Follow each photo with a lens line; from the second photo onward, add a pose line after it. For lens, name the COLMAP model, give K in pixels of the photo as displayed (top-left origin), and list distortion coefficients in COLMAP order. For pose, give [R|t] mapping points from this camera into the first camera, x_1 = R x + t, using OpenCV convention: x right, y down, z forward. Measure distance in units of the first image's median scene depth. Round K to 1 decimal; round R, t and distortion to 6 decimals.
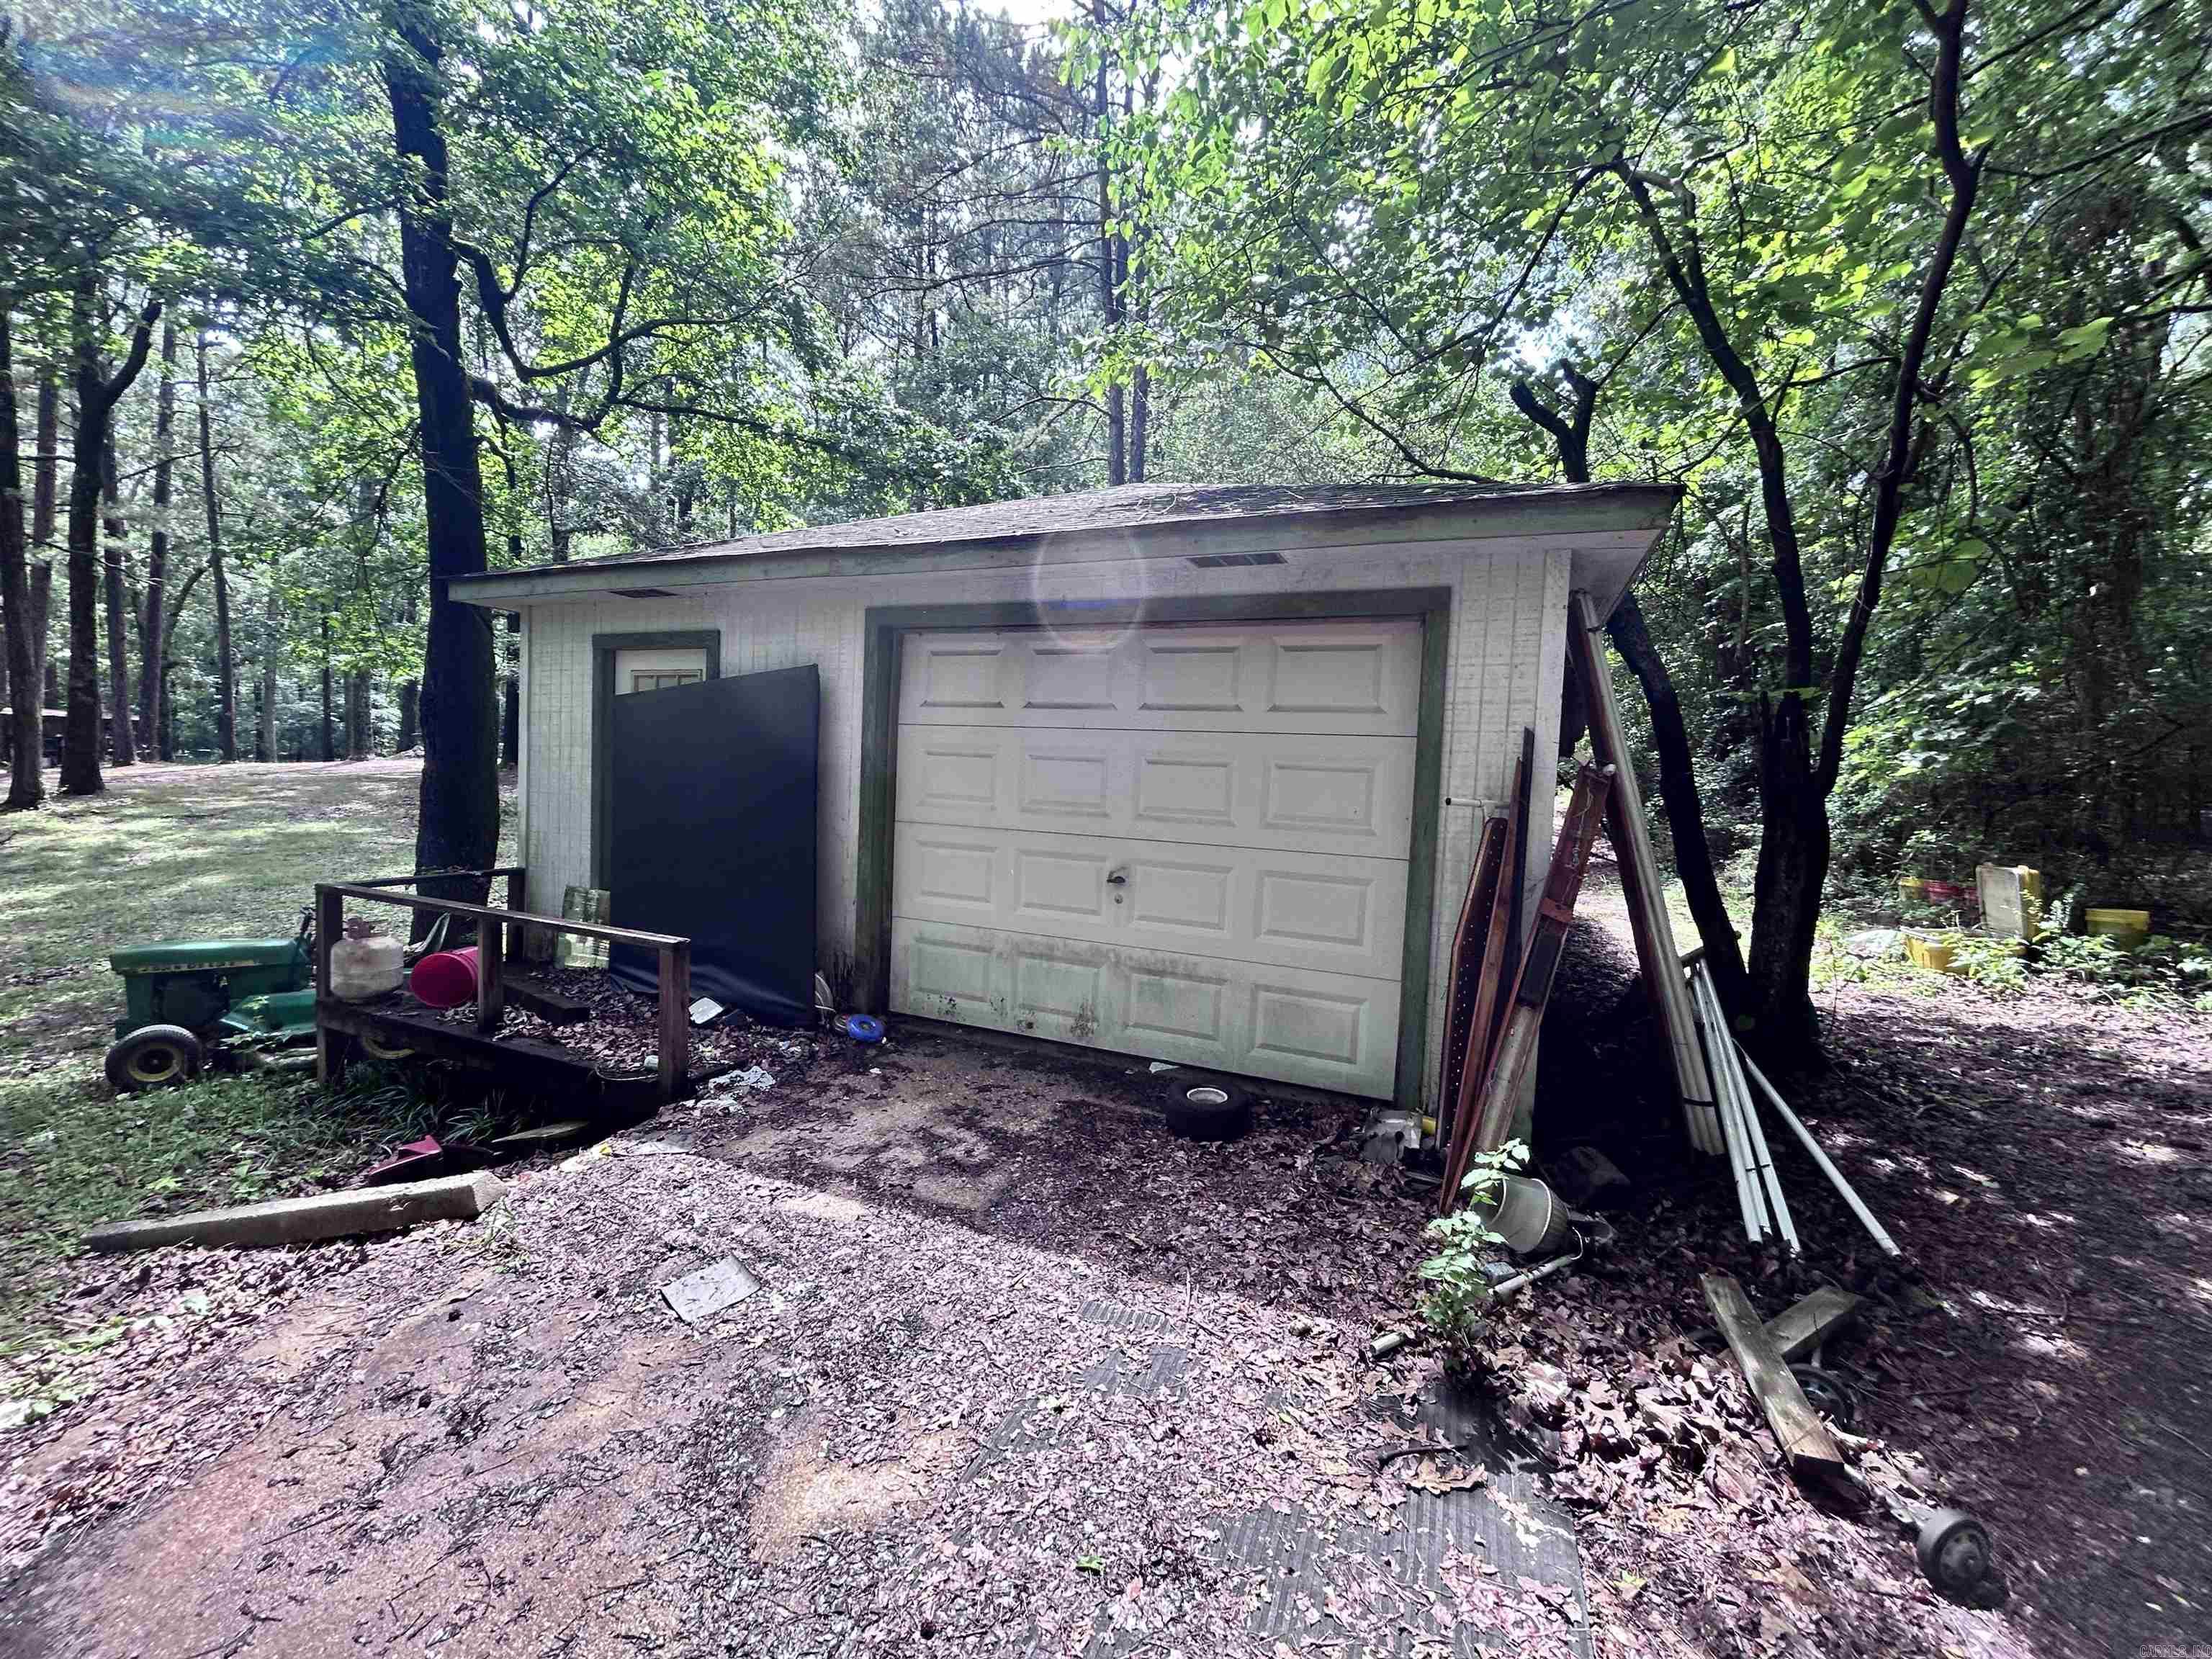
lens RADIAL K [[887.4, 0, 1096.8], [0, 887.4, 823.8], [0, 0, 1]] dist [0.003991, -0.000178]
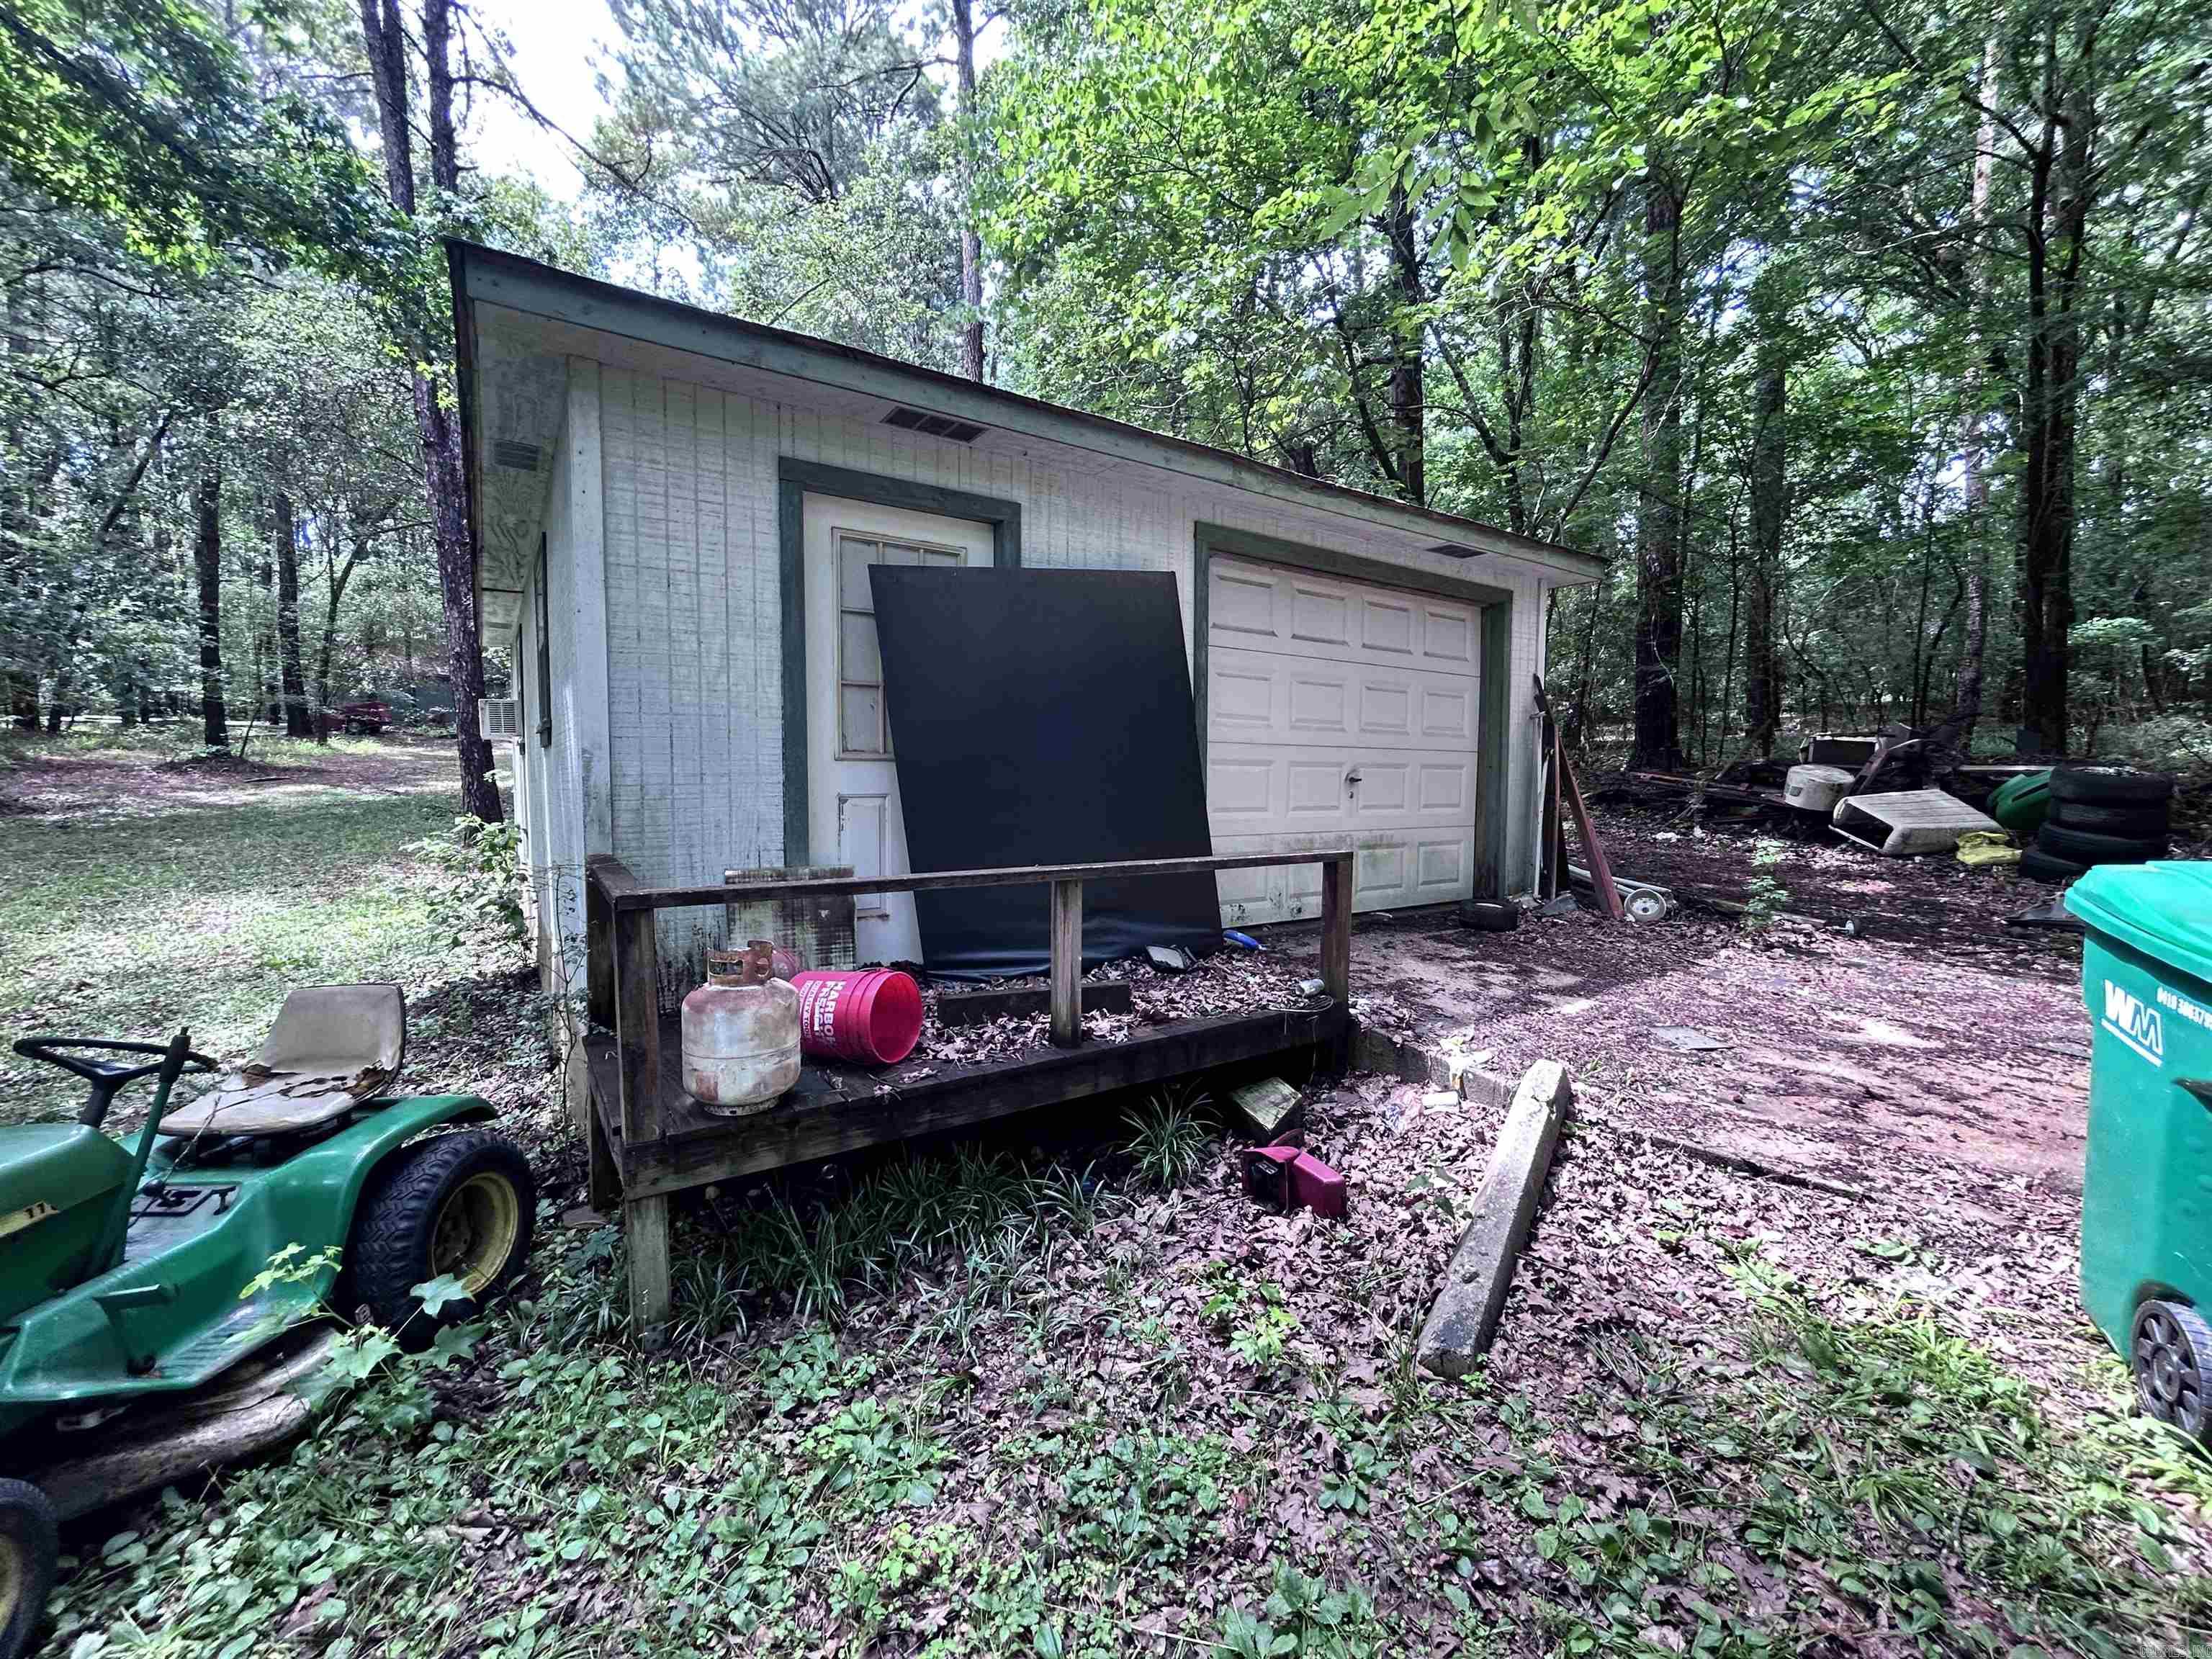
lens RADIAL K [[887.4, 0, 1096.8], [0, 887.4, 823.8], [0, 0, 1]] dist [0.003991, -0.000178]
pose [[0.537535, -0.087253, 0.838715, -1.461251], [0.063068, 0.996006, 0.063196, 0.025509], [-0.840880, 0.018926, 0.540891, 0.715033]]
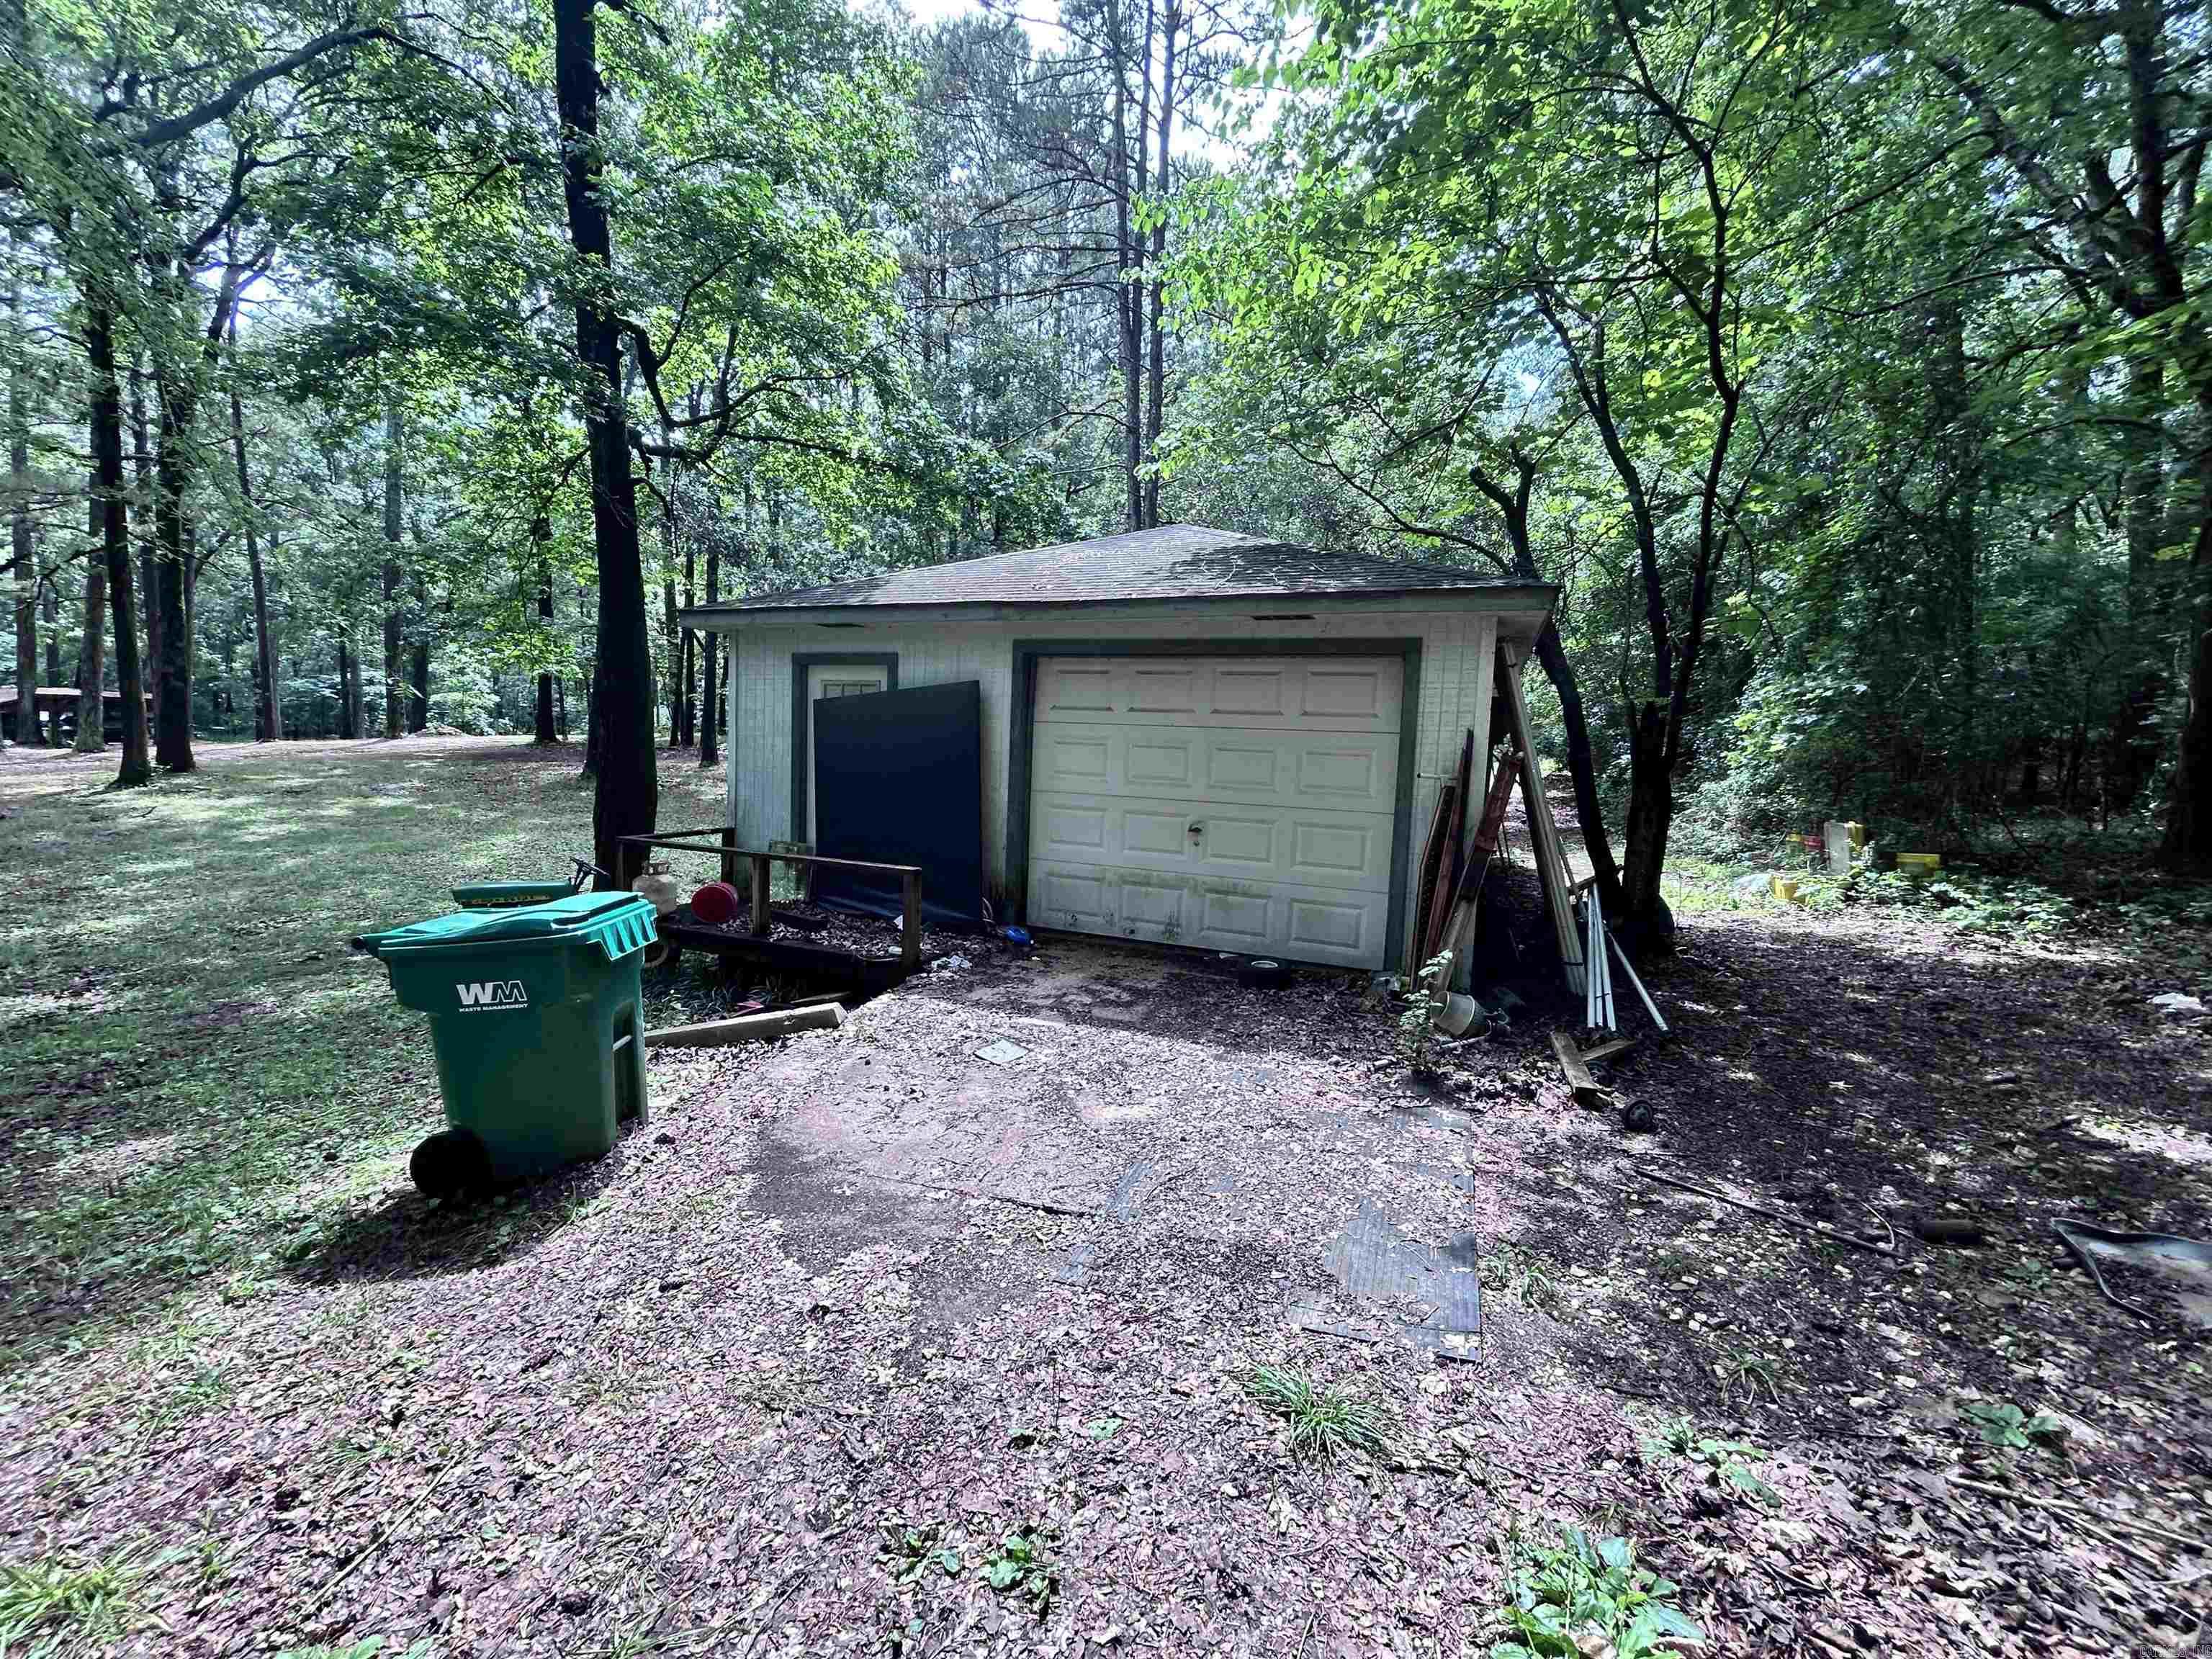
lens RADIAL K [[887.4, 0, 1096.8], [0, 887.4, 823.8], [0, 0, 1]] dist [0.003991, -0.000178]
pose [[0.999855, -0.004555, 0.016408, -0.189760], [0.004058, 0.999536, 0.030175, 0.010222], [-0.016538, -0.030104, 0.999410, -0.532081]]
